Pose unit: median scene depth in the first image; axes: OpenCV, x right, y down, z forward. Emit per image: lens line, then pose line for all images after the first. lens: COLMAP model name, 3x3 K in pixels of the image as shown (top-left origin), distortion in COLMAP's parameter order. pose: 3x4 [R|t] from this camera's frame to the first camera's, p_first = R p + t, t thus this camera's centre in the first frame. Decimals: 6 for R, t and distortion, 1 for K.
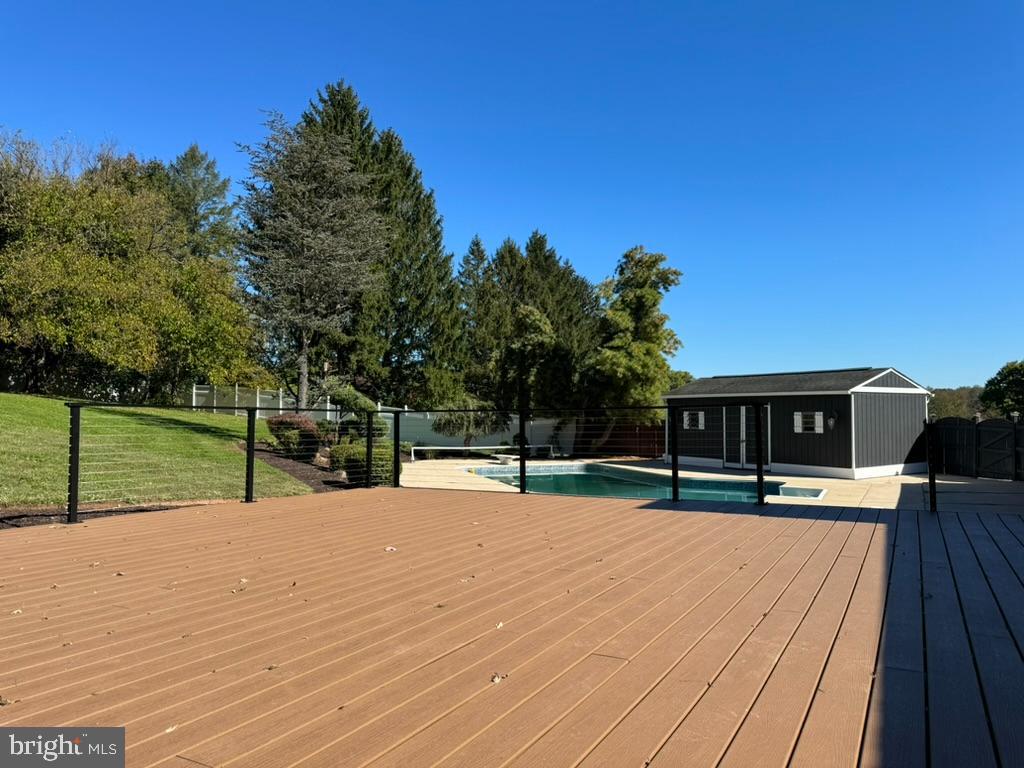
lens RADIAL K [[710.8, 0, 512.0], [0, 710.8, 384.0], [0, 0, 1]] dist [0.139180, -0.194791]
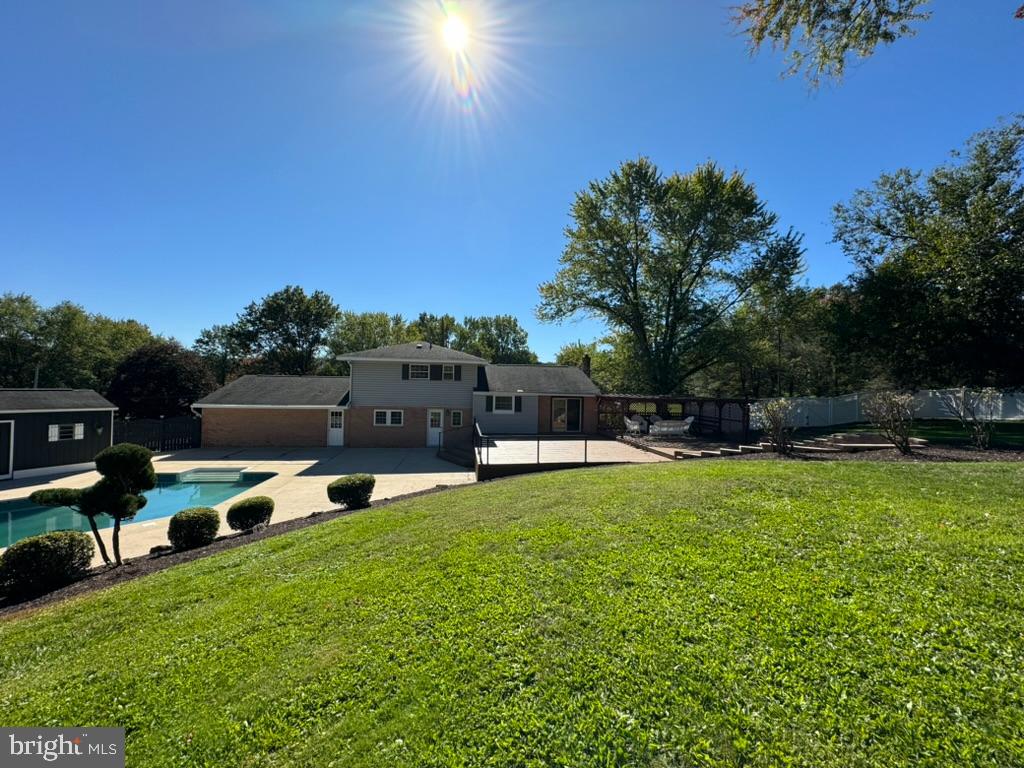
lens RADIAL K [[409.3, 0, 510.2], [0, 409.3, 382.9], [0, 0, 1]] dist [-0.001480, -0.000120]
pose [[-0.582134, -0.004410, 0.813081, -0.566373], [-0.059048, 0.997574, -0.036865, -0.047982], [-0.810946, -0.069471, -0.580982, 0.677410]]
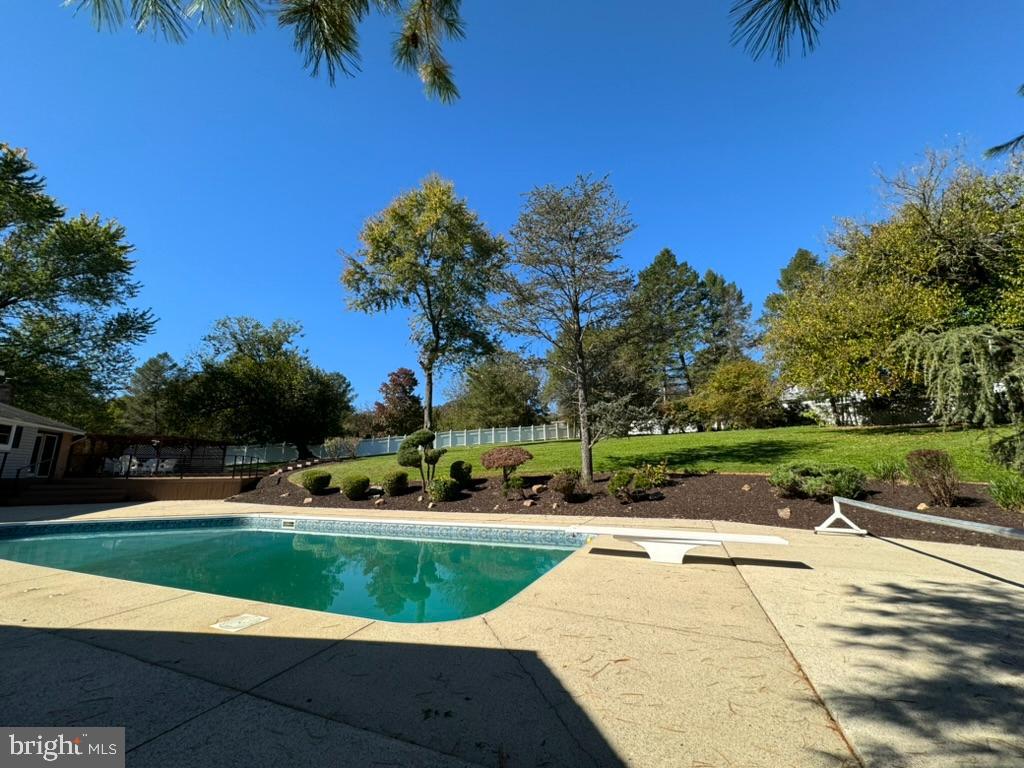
lens RADIAL K [[409.3, 0, 510.2], [0, 409.3, 382.9], [0, 0, 1]] dist [-0.001480, -0.000120]
pose [[-0.623811, -0.168221, -0.763257, 0.206762], [0.042463, 0.967826, -0.248013, 0.081686], [0.780421, -0.187123, -0.596597, 1.182597]]
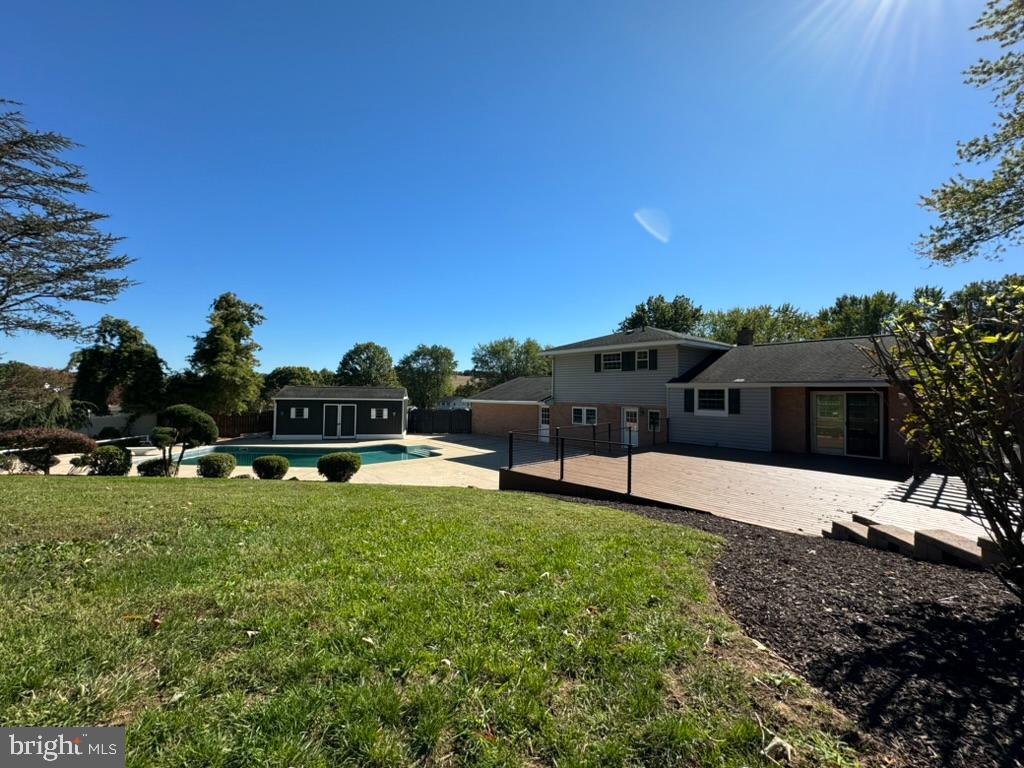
lens RADIAL K [[409.3, 0, 510.2], [0, 409.3, 382.9], [0, 0, 1]] dist [-0.001480, -0.000120]
pose [[0.353441, 0.023425, 0.935164, -0.477081], [-0.053419, 0.998561, -0.004823, -0.041474], [-0.933930, -0.048250, 0.354183, 0.208870]]
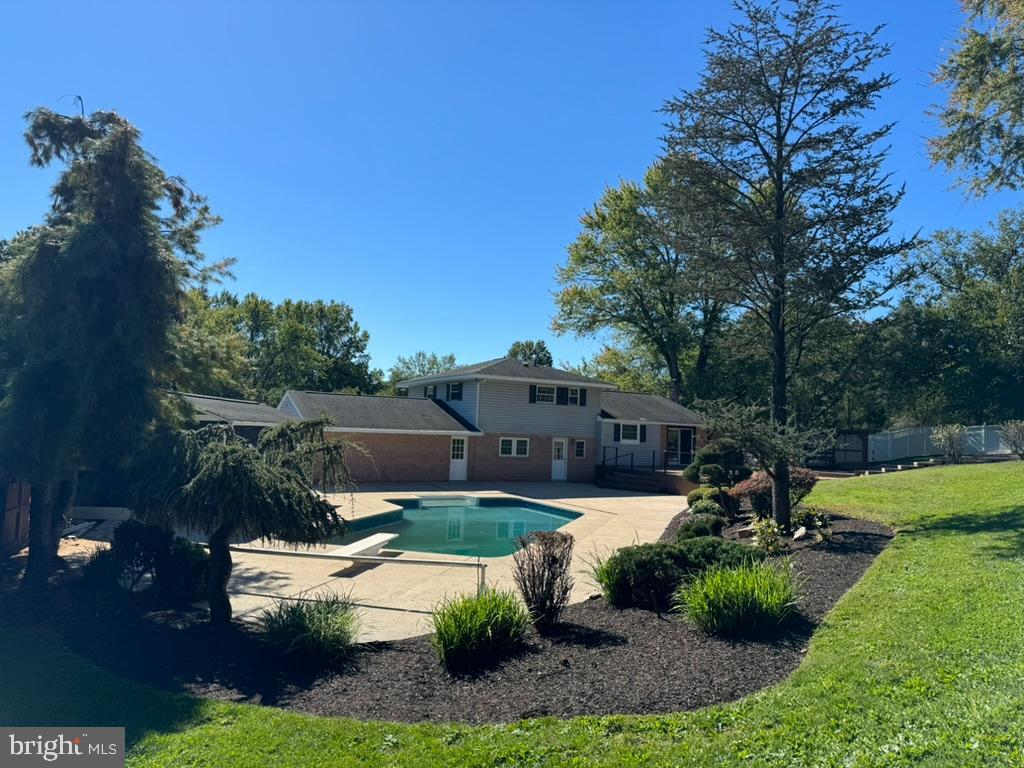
lens RADIAL K [[710.8, 0, 512.0], [0, 710.8, 384.0], [0, 0, 1]] dist [0.139180, -0.194791]
pose [[-0.838133, 0.008074, 0.545407, -0.399308], [-0.061329, 0.992155, -0.108933, 0.041347], [-0.542008, -0.124750, -0.831063, 1.511898]]
